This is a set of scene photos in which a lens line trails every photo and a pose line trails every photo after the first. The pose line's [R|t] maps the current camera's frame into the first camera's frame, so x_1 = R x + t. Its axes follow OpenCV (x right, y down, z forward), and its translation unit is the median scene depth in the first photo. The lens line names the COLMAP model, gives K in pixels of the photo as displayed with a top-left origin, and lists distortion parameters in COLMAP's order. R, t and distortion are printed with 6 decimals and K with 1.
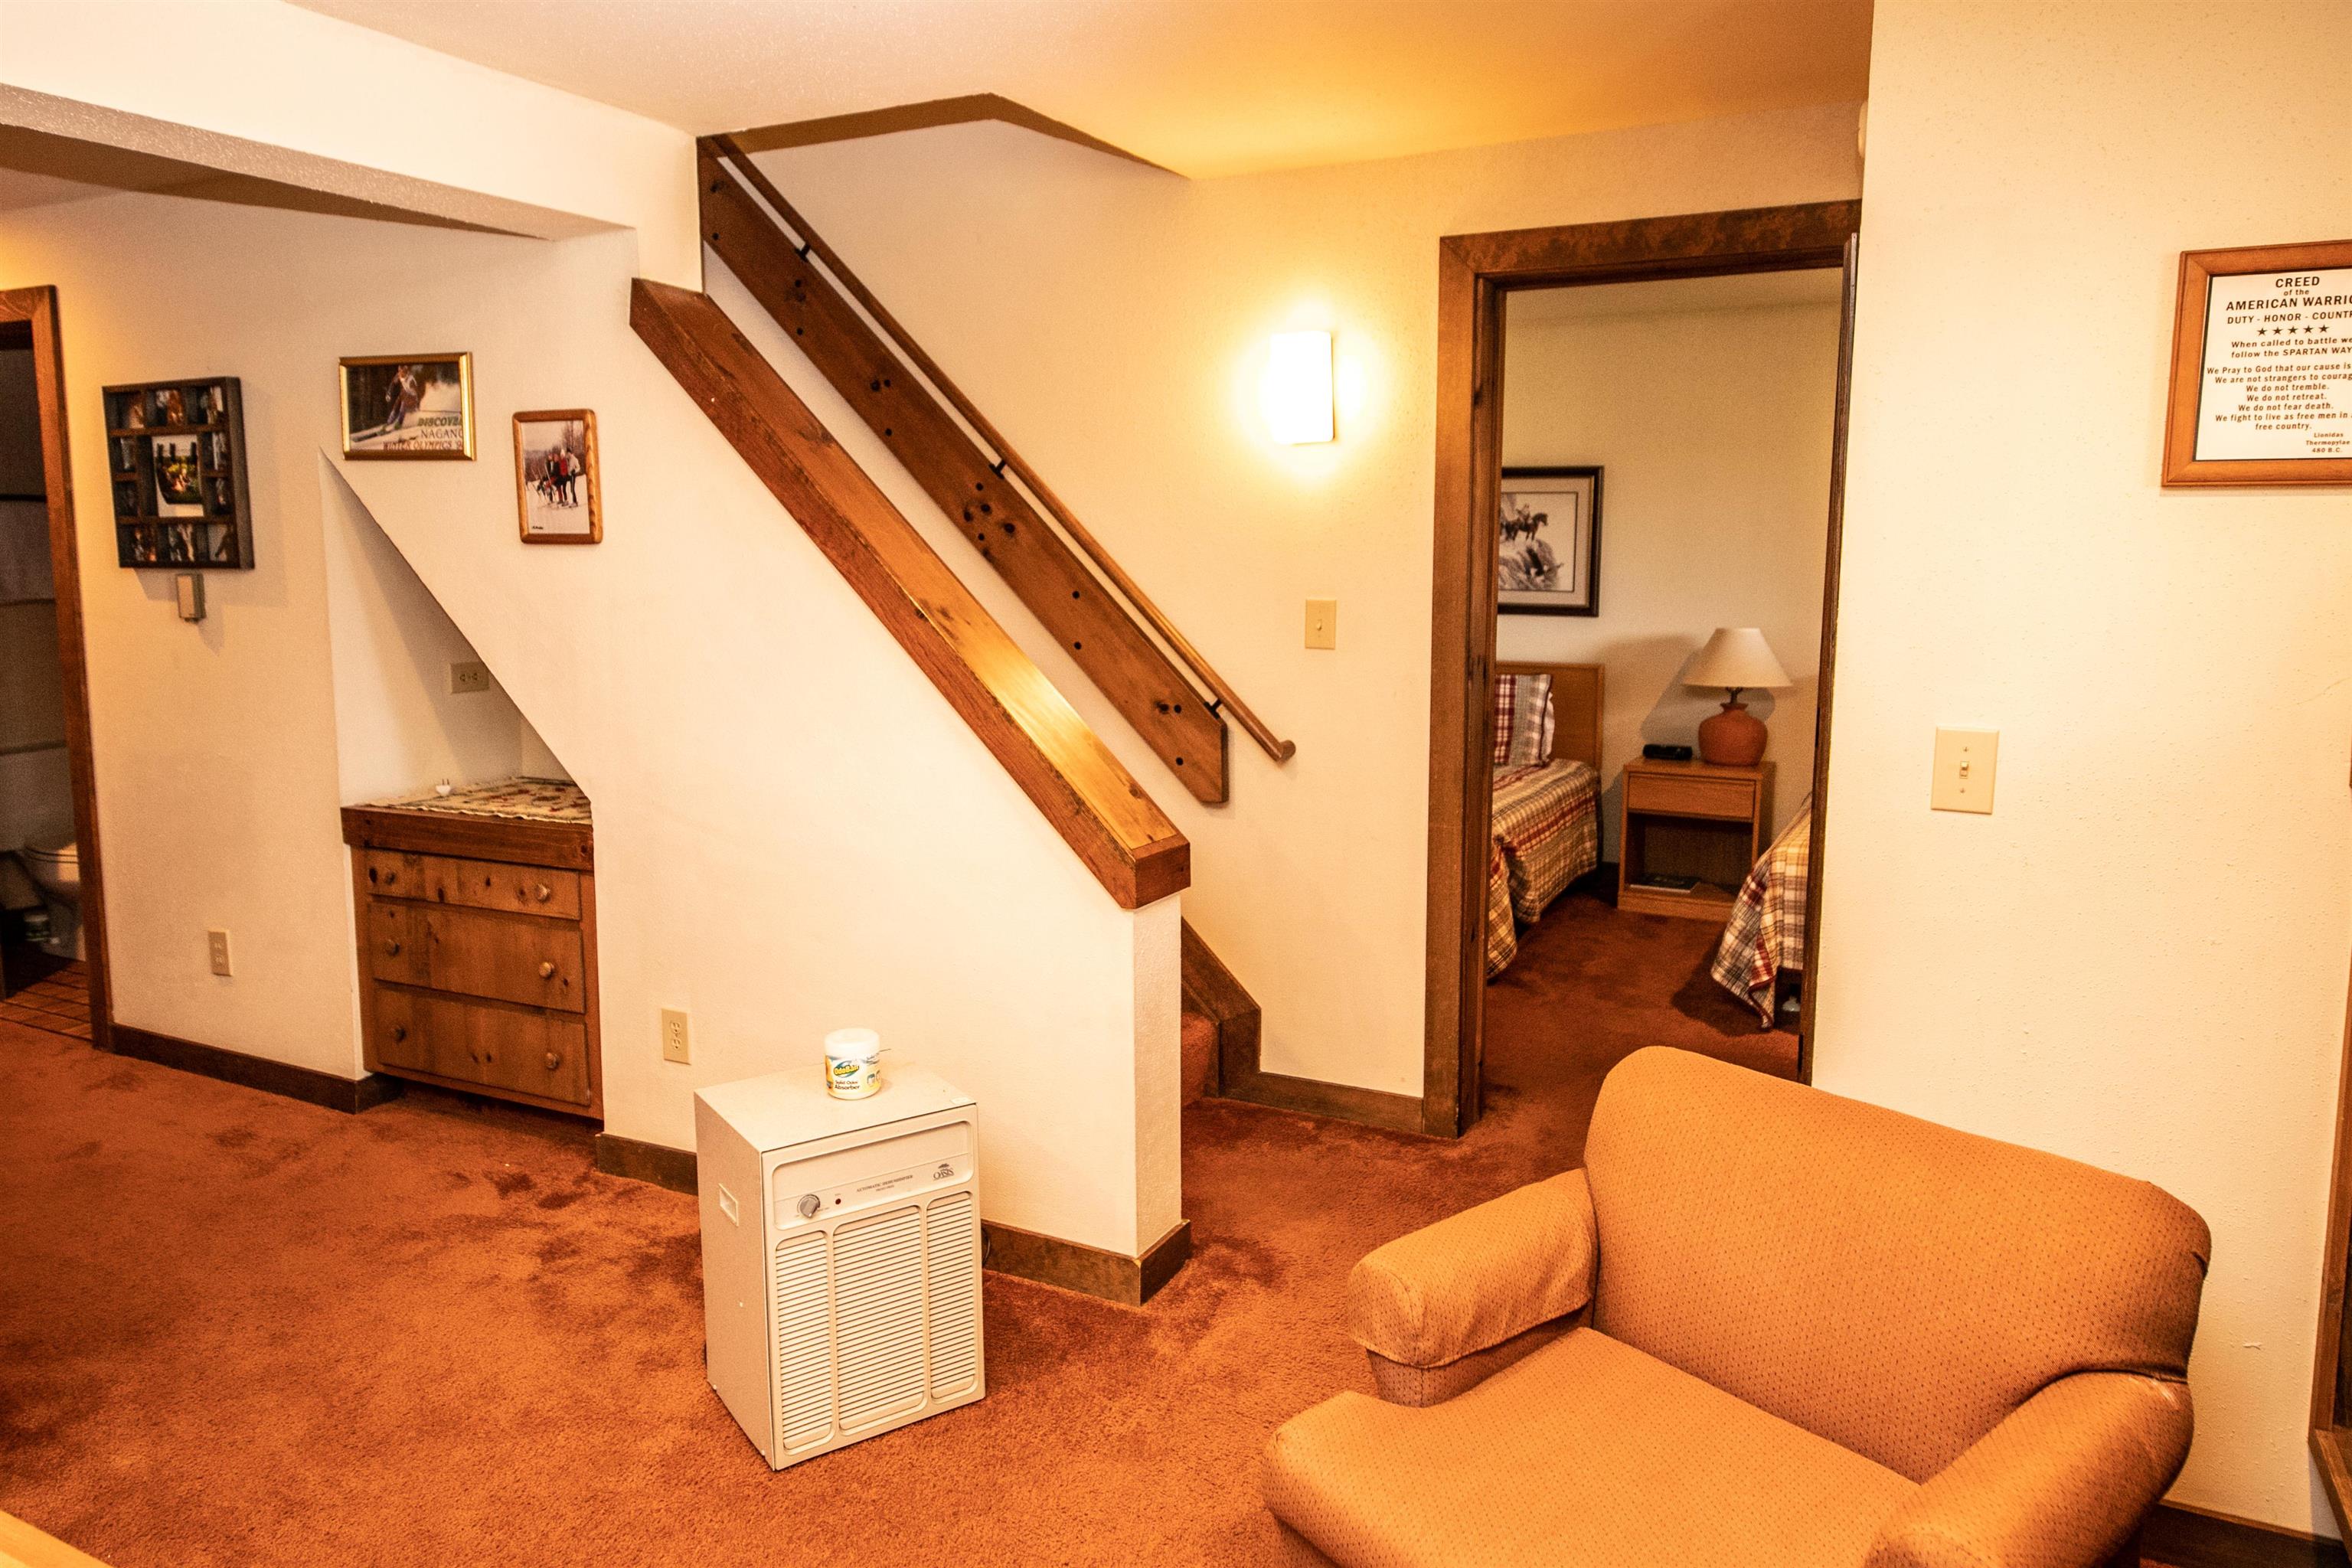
lens RADIAL K [[1620.3, 0, 1146.6], [0, 1620.3, 746.4], [0, 0, 1]] dist [0.016087, -0.004793]
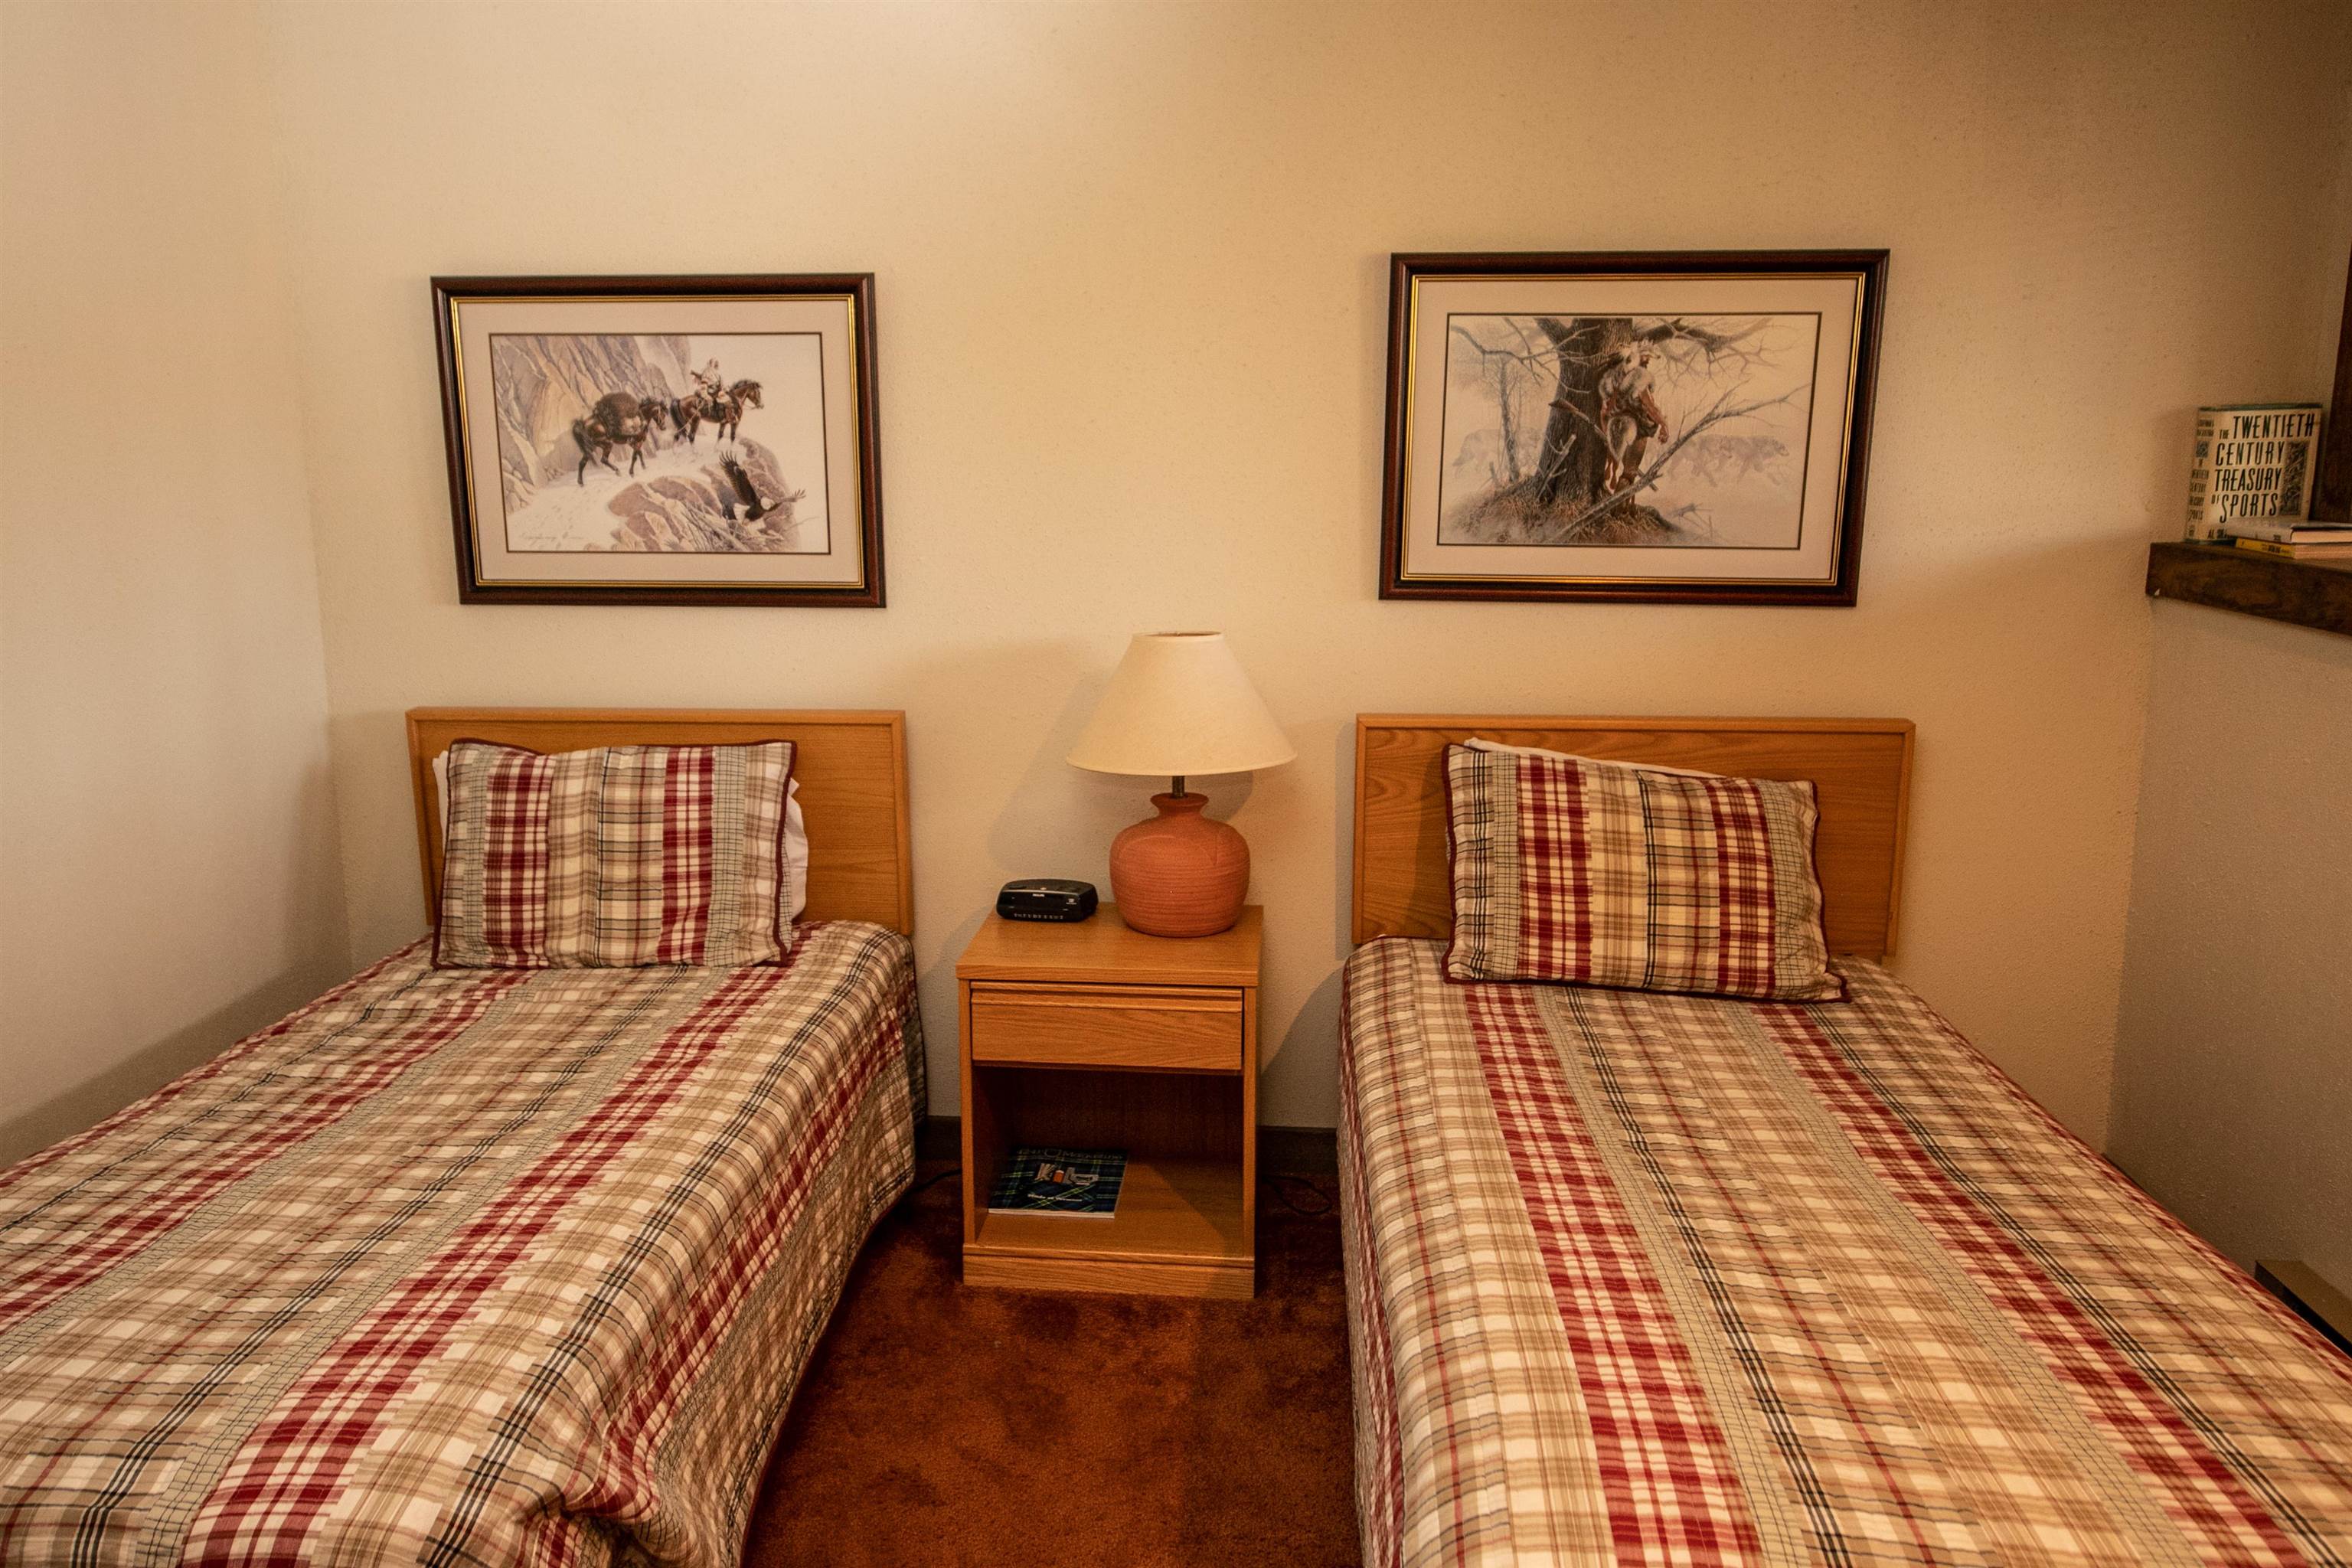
lens RADIAL K [[1620.3, 0, 1146.6], [0, 1620.3, 746.4], [0, 0, 1]] dist [0.016087, -0.004793]
pose [[0.918678, -0.077667, 0.387296, 0.165579], [0.050723, 0.995557, 0.079331, -0.074108], [-0.391737, -0.053235, 0.918536, 0.548040]]
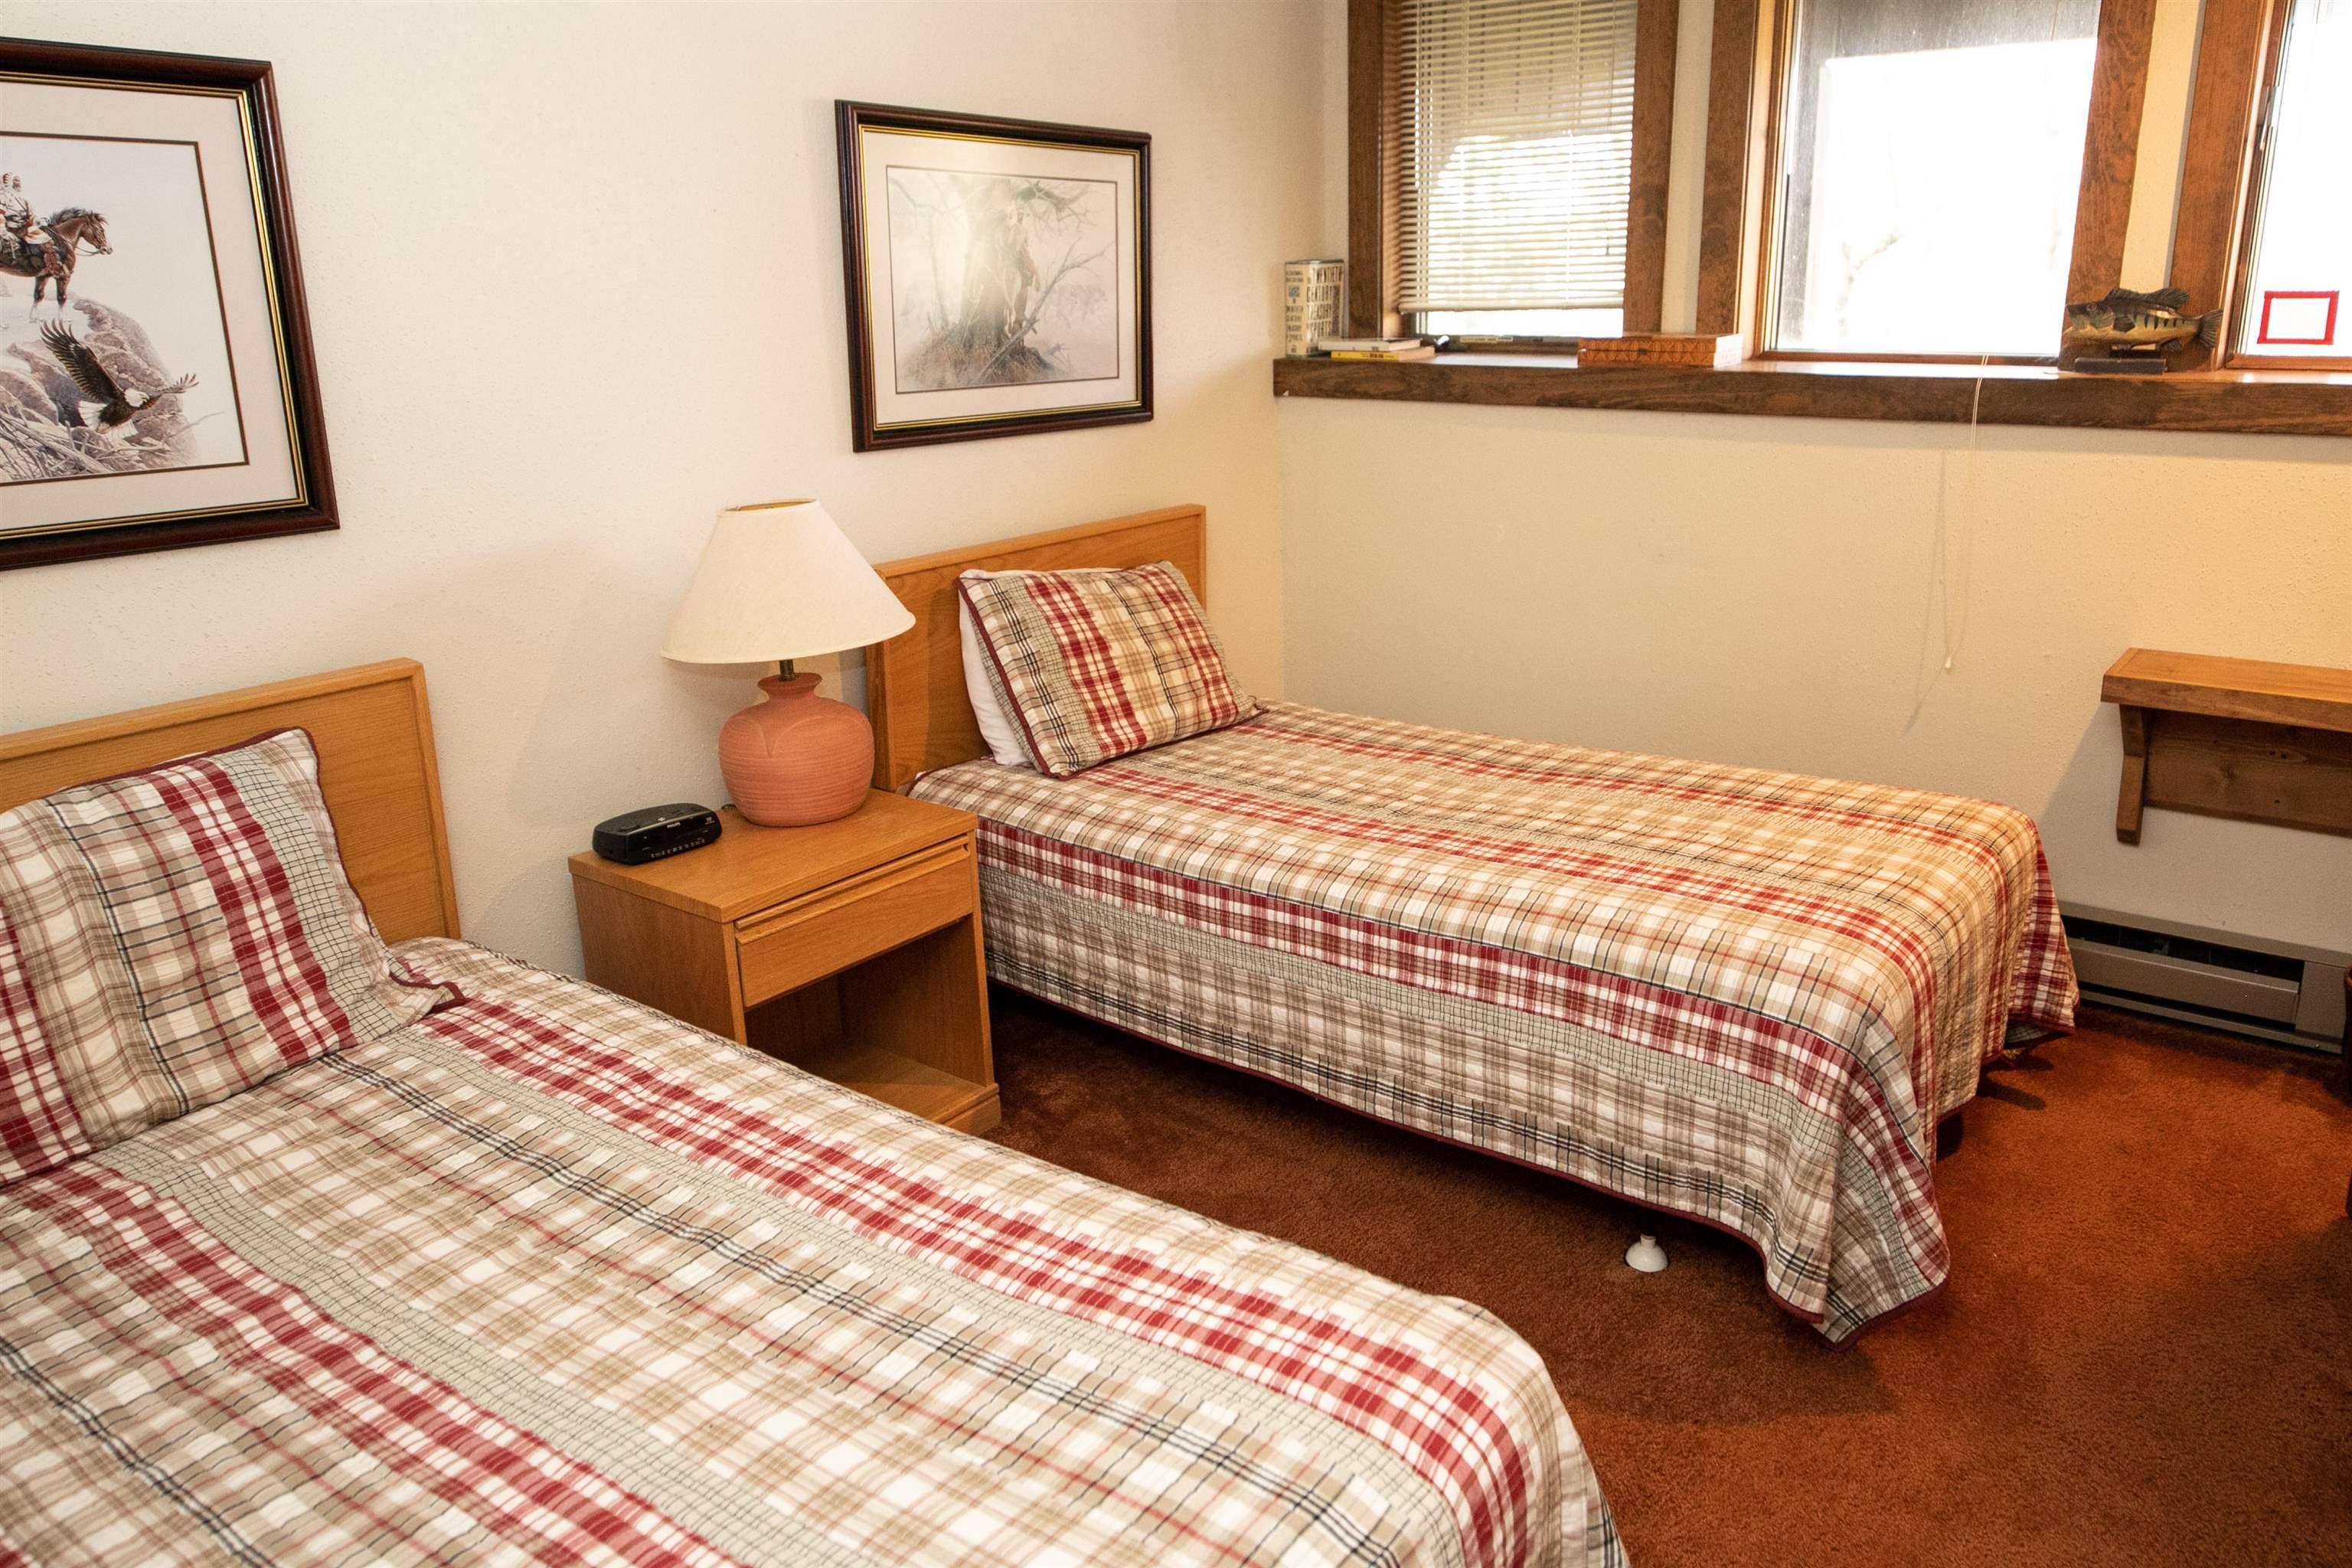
lens RADIAL K [[1620.3, 0, 1146.6], [0, 1620.3, 746.4], [0, 0, 1]] dist [0.016087, -0.004793]
pose [[0.154663, -0.272581, 0.949620, -0.034420], [0.138852, 0.957643, 0.252269, -0.099543], [-0.978161, 0.092840, 0.185960, 0.774918]]
